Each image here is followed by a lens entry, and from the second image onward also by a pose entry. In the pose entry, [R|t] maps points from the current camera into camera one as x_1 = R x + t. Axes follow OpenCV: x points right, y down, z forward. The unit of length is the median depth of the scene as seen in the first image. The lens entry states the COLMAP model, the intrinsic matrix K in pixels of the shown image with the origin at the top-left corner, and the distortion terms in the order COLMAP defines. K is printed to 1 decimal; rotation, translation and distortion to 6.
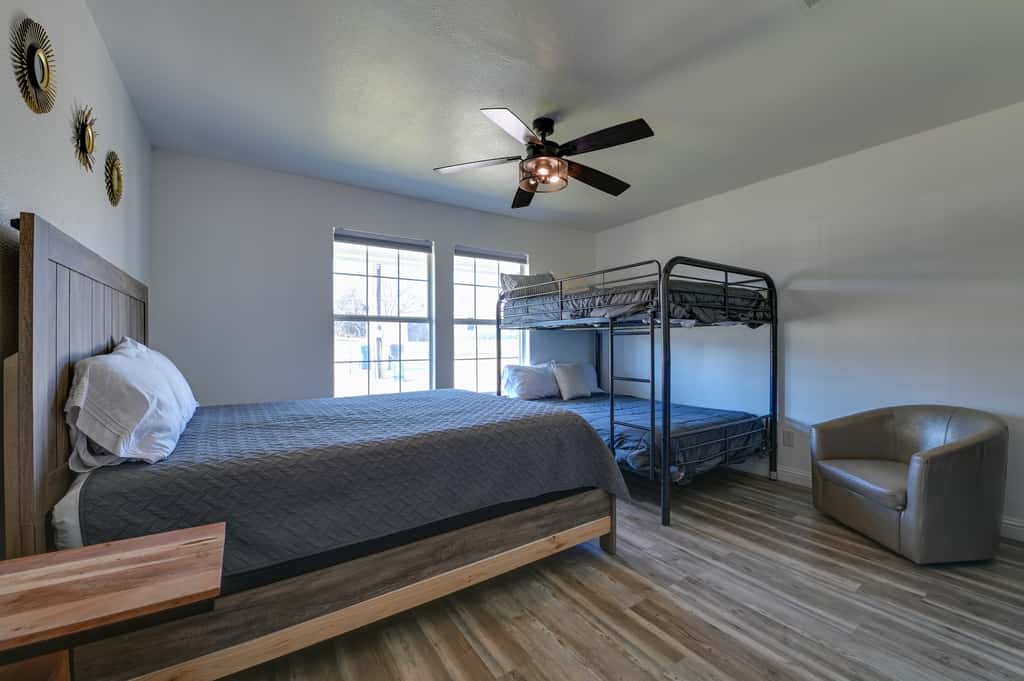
lens RADIAL K [[415.4, 0, 504.4], [0, 415.4, 338.3], [0, 0, 1]] dist [0.000155, -0.000148]
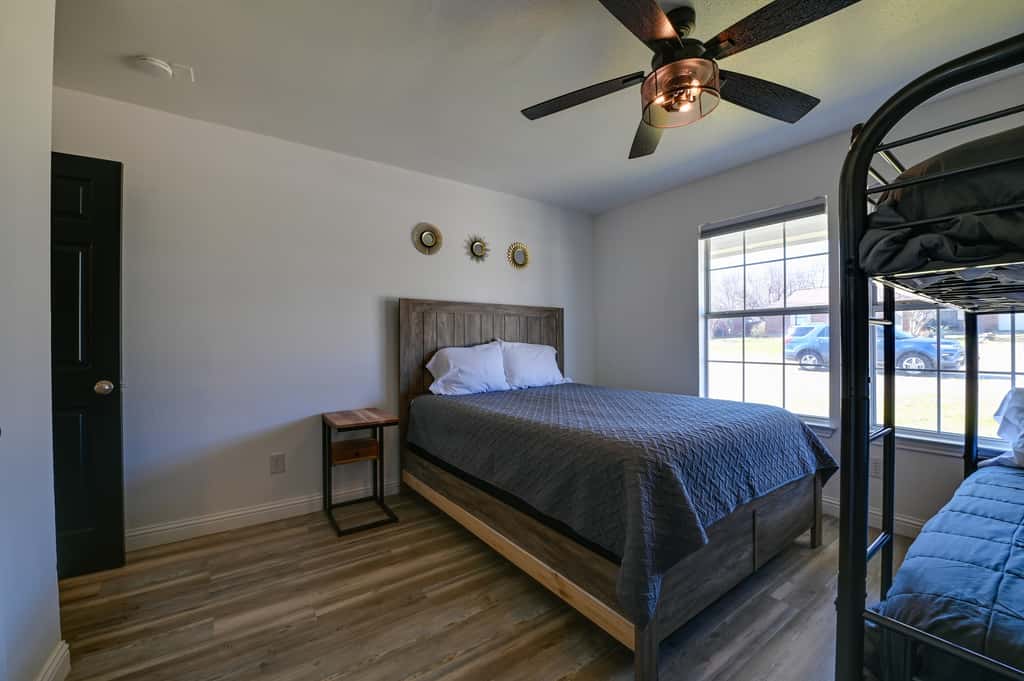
lens RADIAL K [[412.6, 0, 524.4], [0, 412.6, 343.6], [0, 0, 1]] dist [-0.016483, -0.000387]
pose [[0.041136, 0.000938, -0.999153, 0.943851], [0.008326, 0.999965, 0.001282, 0.016792], [0.999119, -0.008371, 0.041127, 0.919056]]
